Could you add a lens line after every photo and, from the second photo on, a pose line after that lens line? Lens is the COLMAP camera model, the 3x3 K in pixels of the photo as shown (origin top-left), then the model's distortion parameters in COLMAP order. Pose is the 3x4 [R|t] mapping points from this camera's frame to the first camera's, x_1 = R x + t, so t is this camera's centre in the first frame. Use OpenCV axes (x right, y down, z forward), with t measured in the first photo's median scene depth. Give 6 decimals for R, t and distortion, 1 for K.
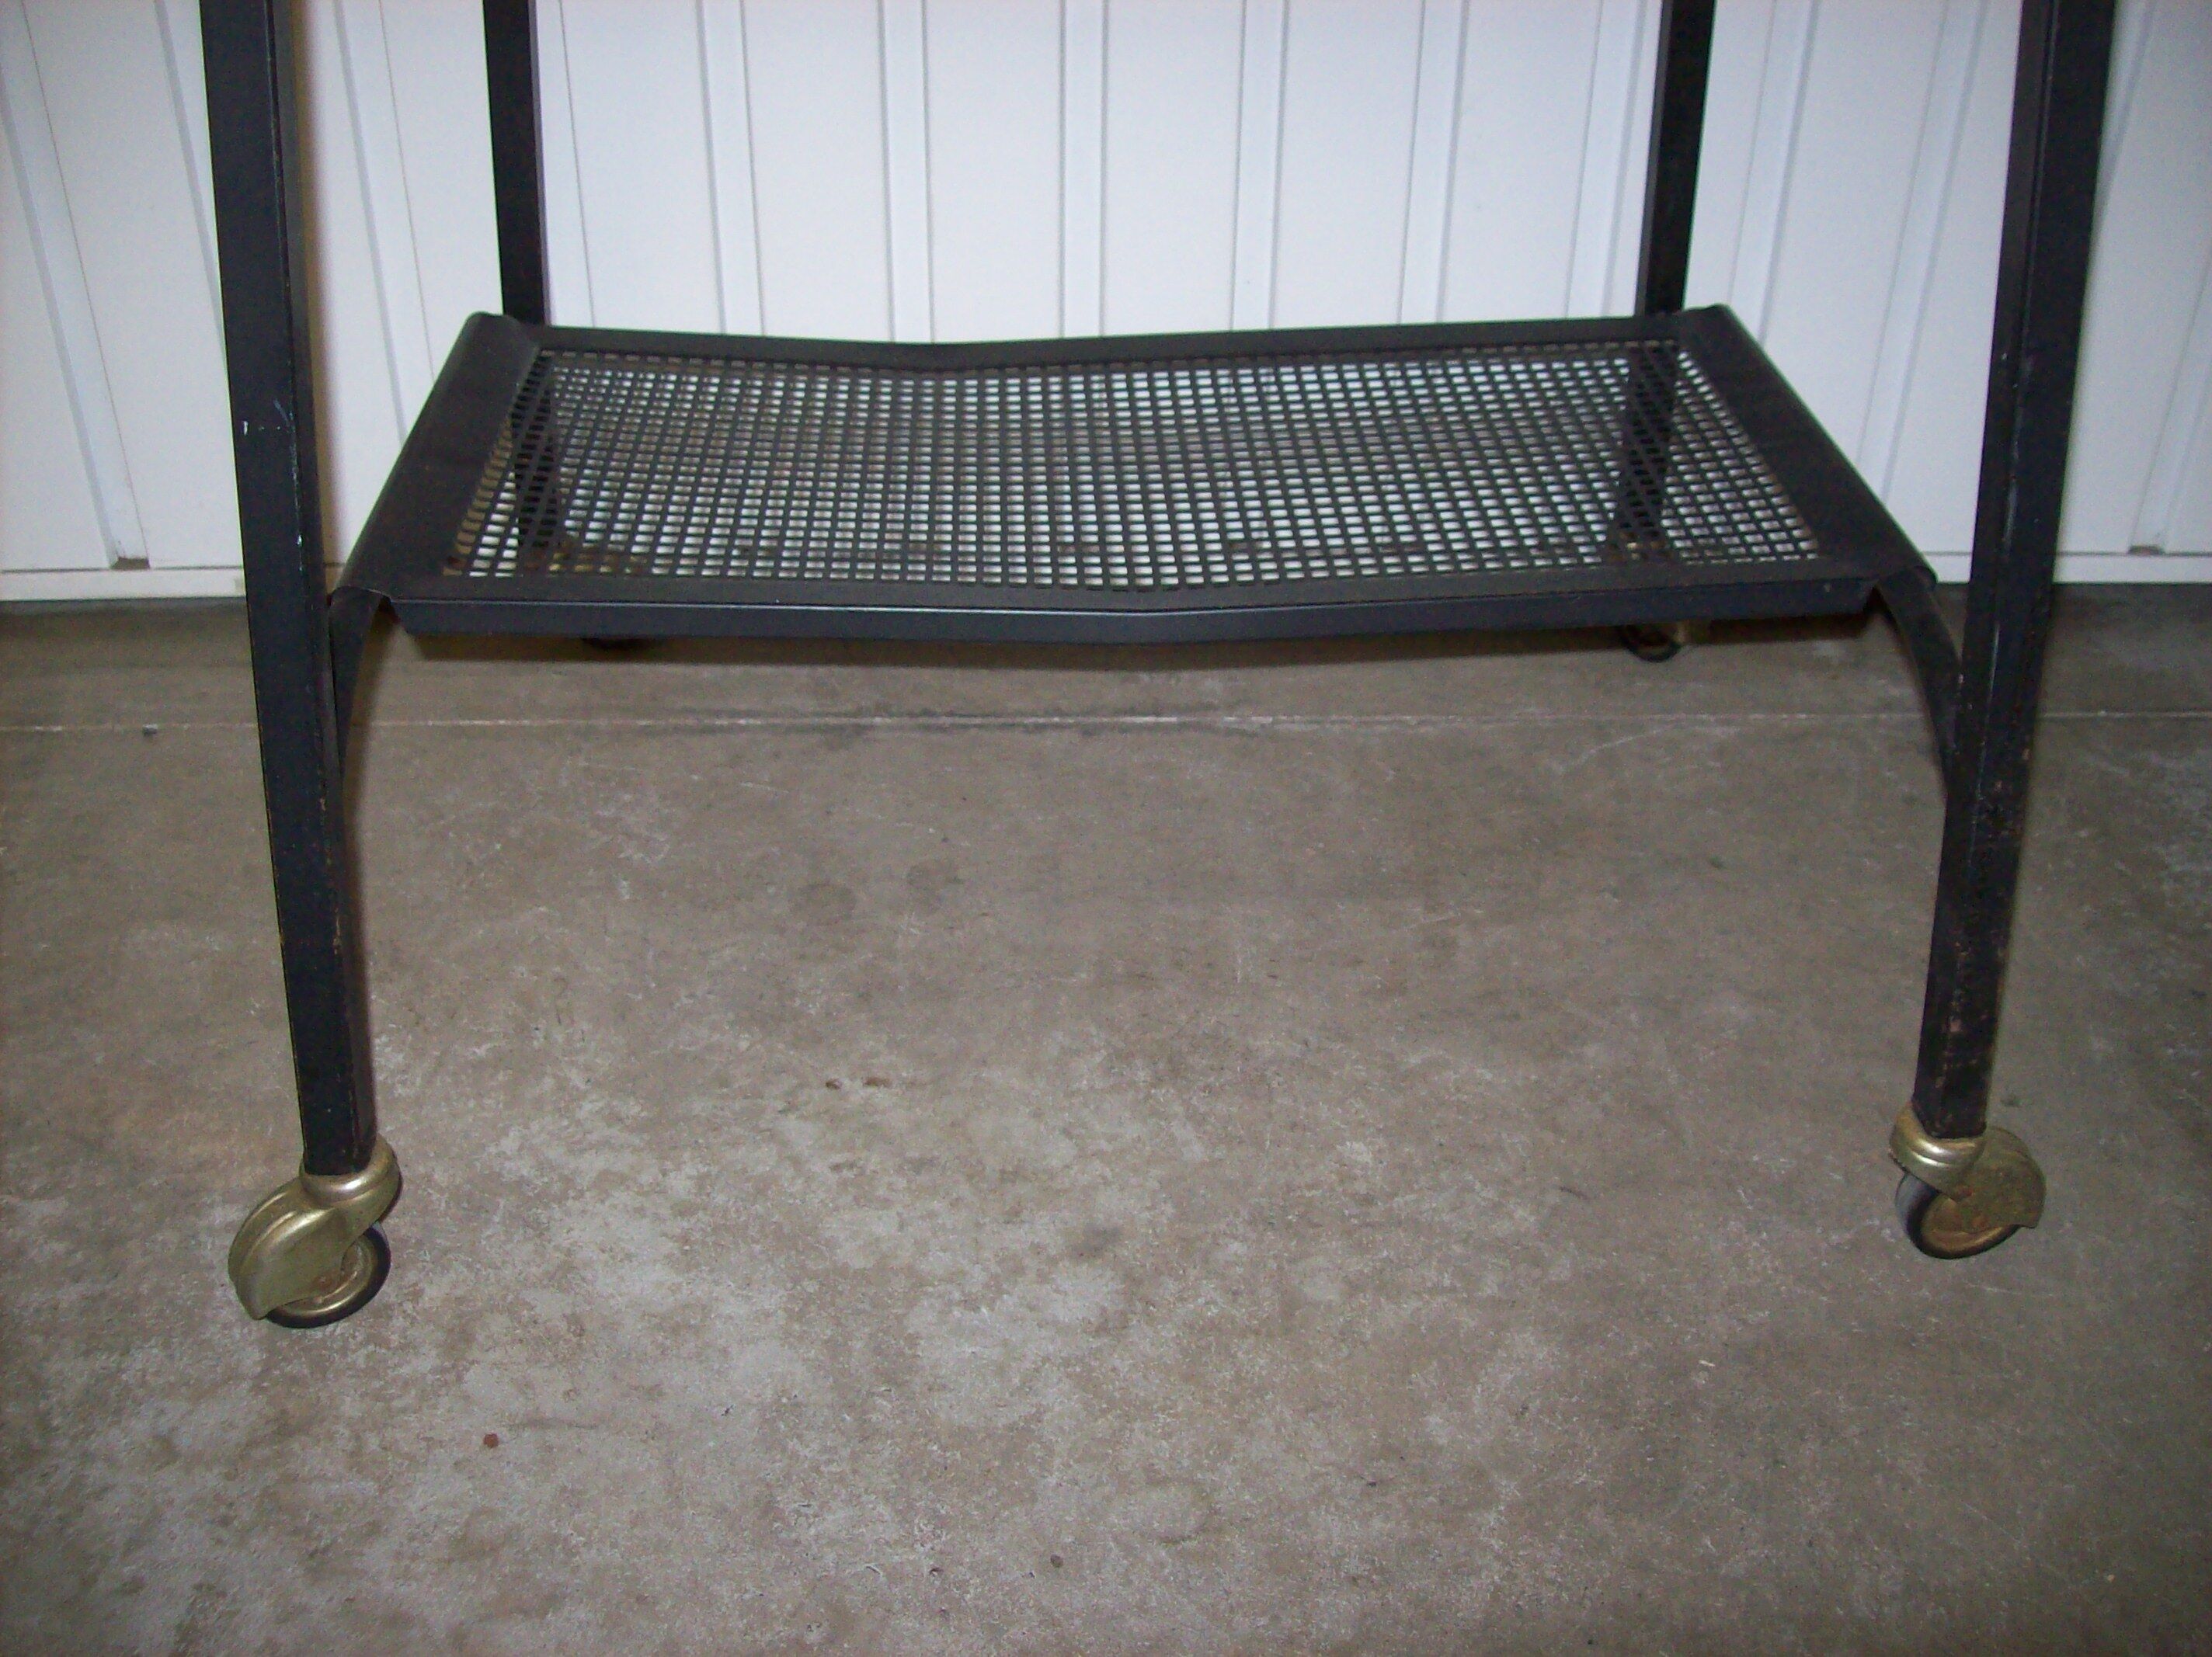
lens RADIAL K [[2297.5, 0, 1103.5], [0, 2297.5, 840.4], [0, 0, 1]] dist [-0.130036, 0.000000]
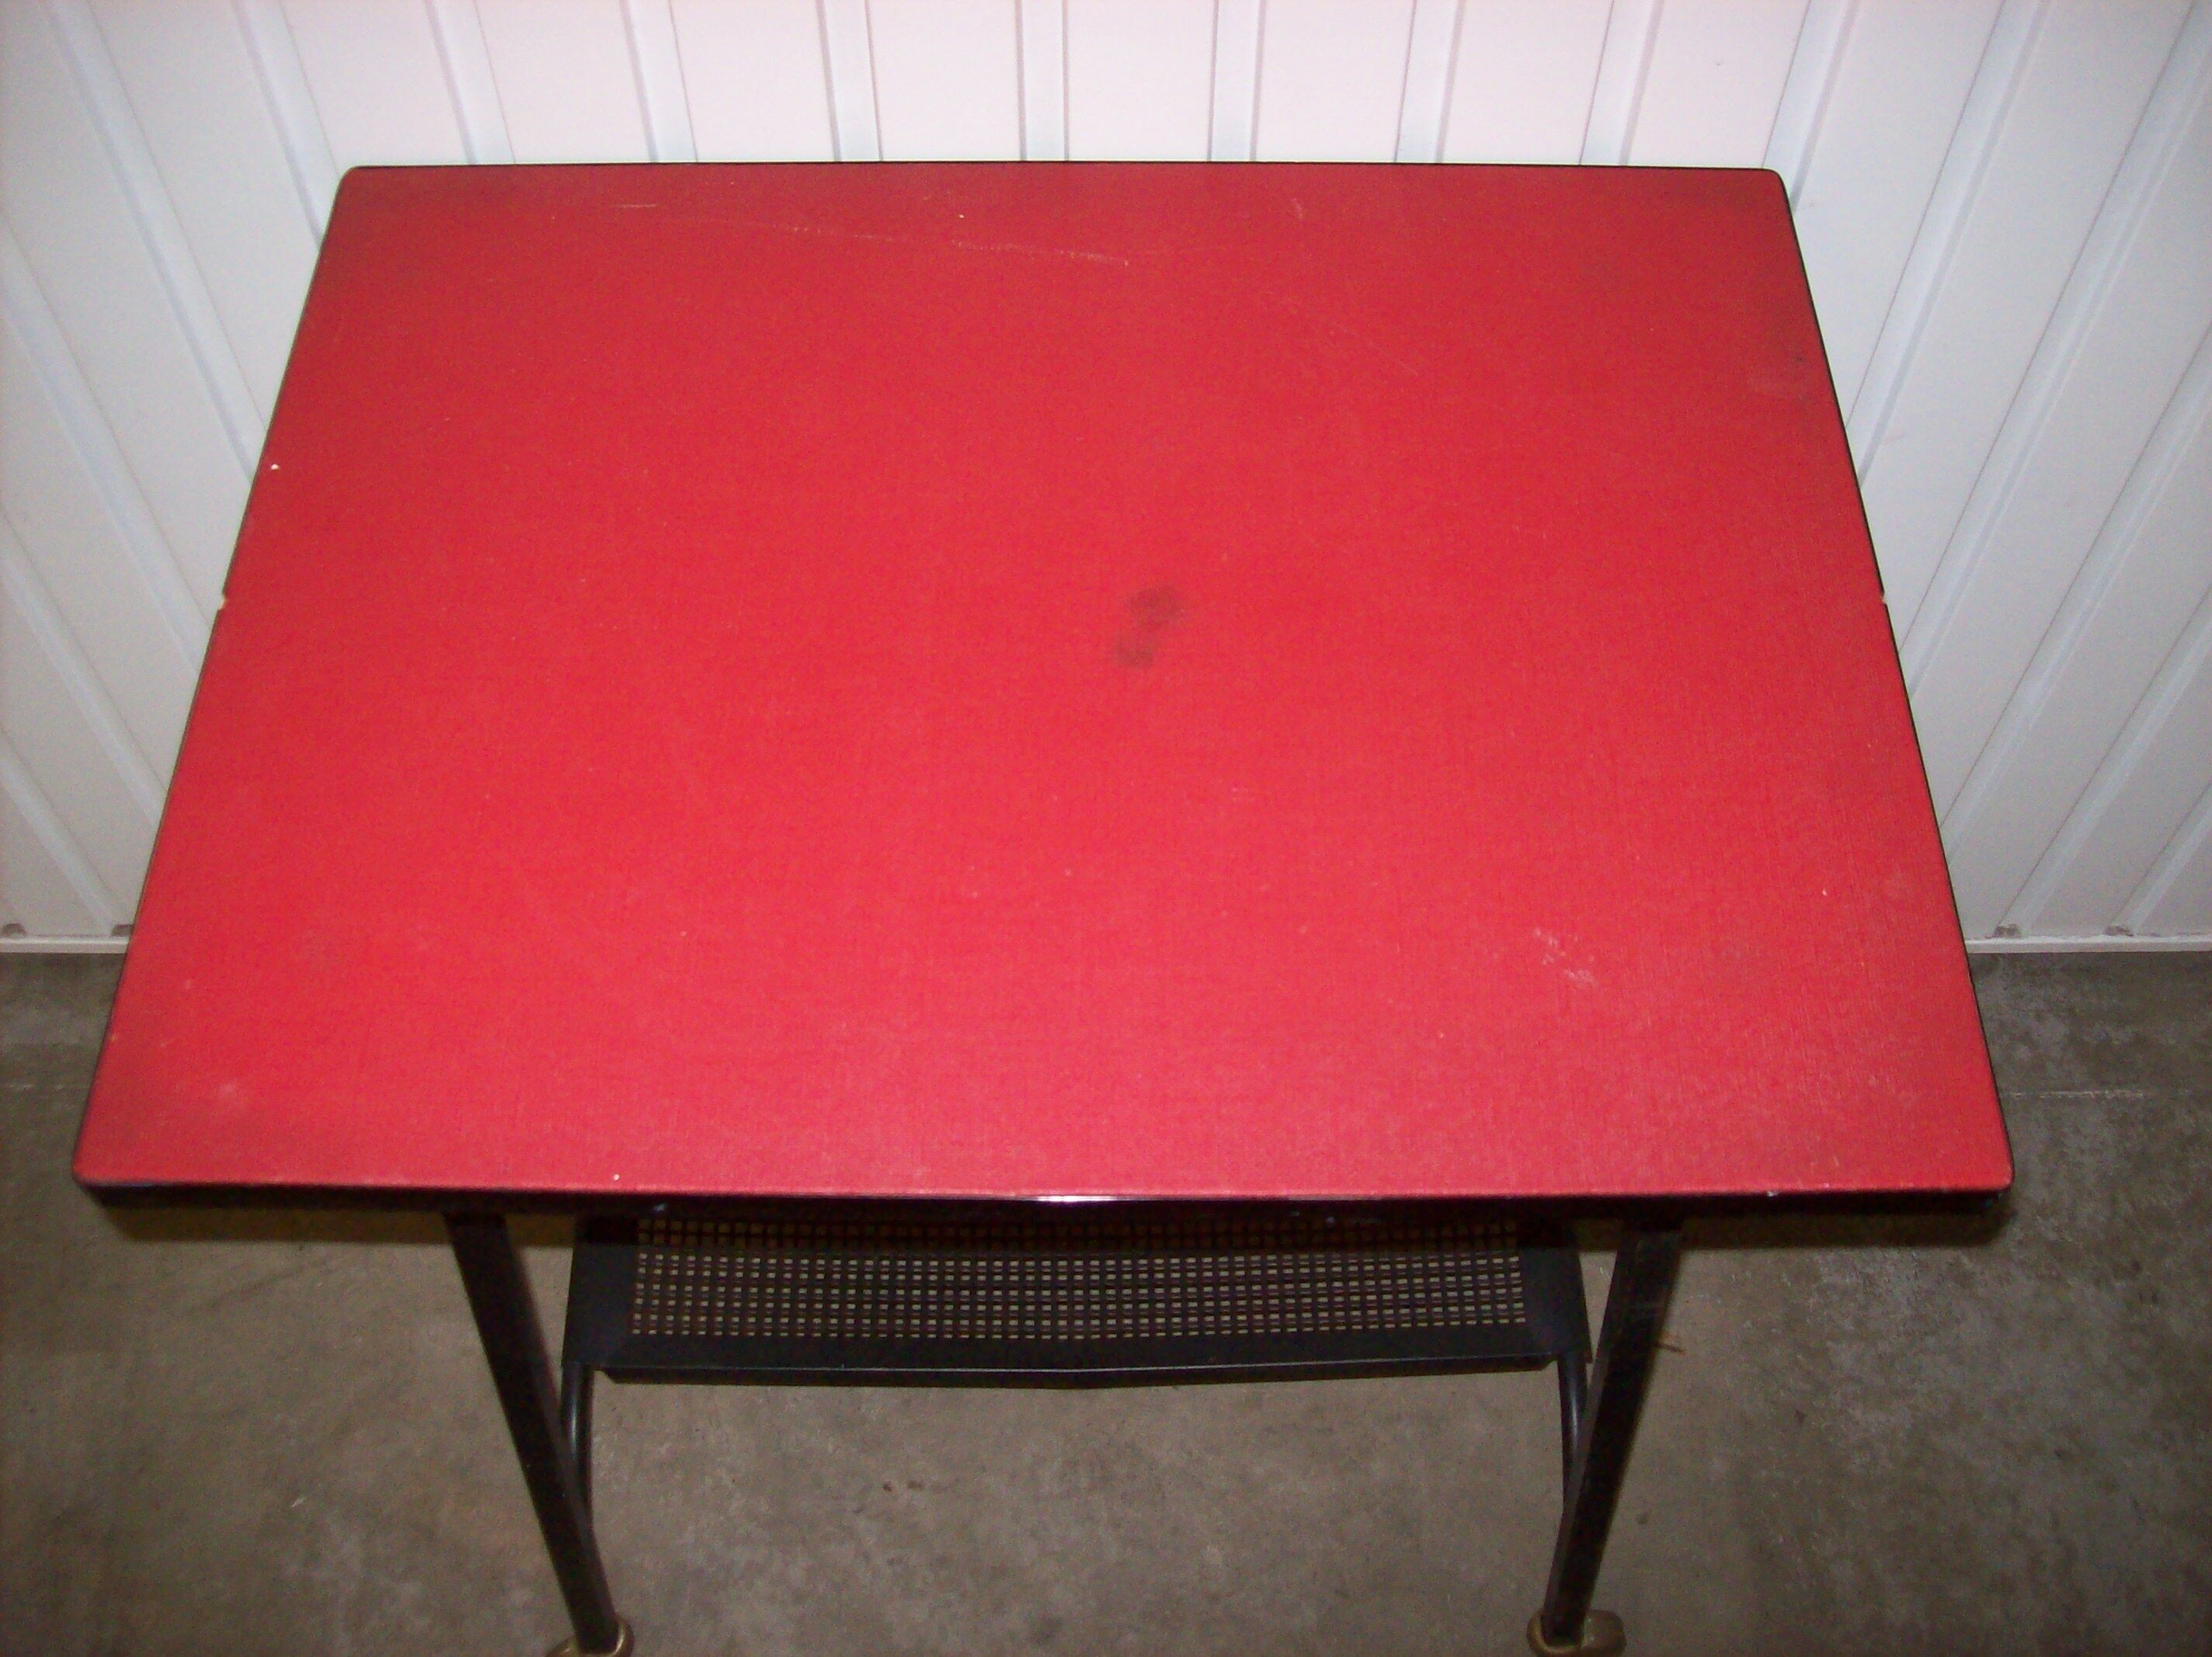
lens RADIAL K [[2297.5, 0, 1112.2], [0, 2297.5, 844.8], [0, 0, 1]] dist [-0.130036, 0.000000]
pose [[0.999325, 0.026363, -0.025571, 0.069174], [-0.014420, 0.921974, 0.386983, -0.966205], [0.033778, -0.386353, 0.921732, -0.286450]]
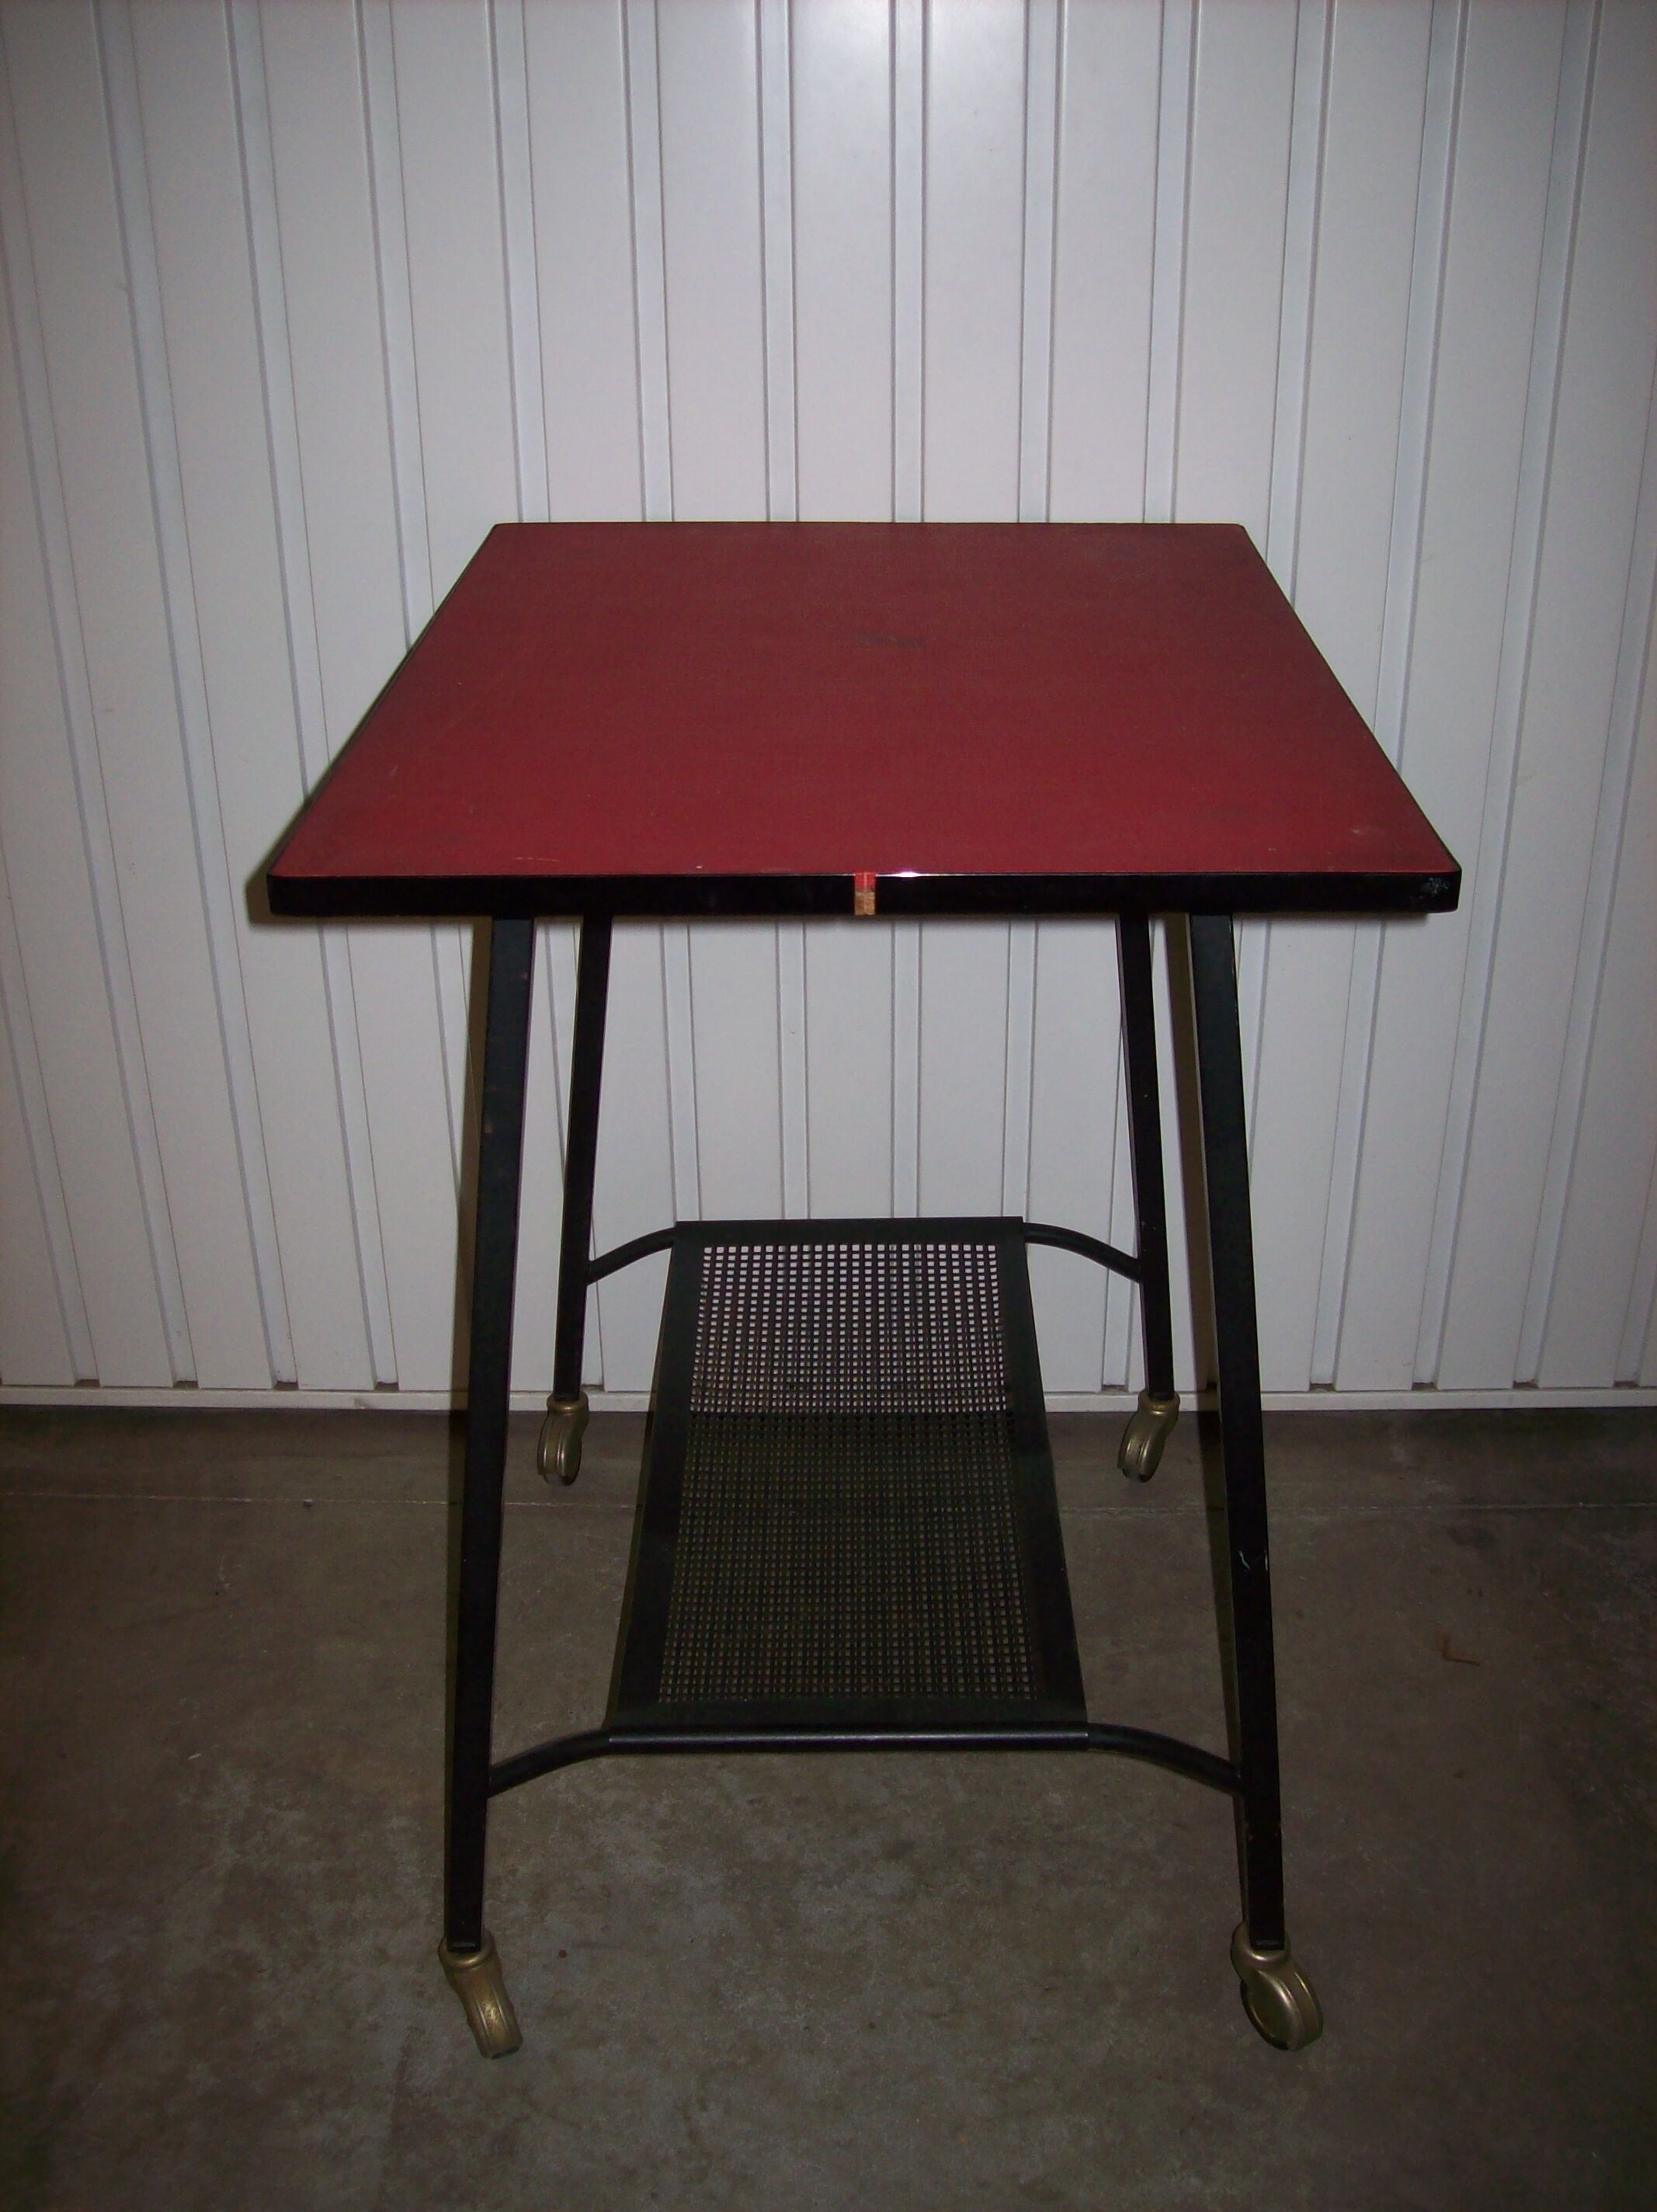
lens RADIAL K [[2297.5, 0, 803.8], [0, 2297.5, 1162.3], [0, 0, 1]] dist [-0.130036, 0.000000]
pose [[0.997621, 0.006086, -0.068666, 0.038255], [-0.013695, 0.993738, -0.110892, -0.148415], [0.067561, 0.111568, 0.991457, -0.759634]]
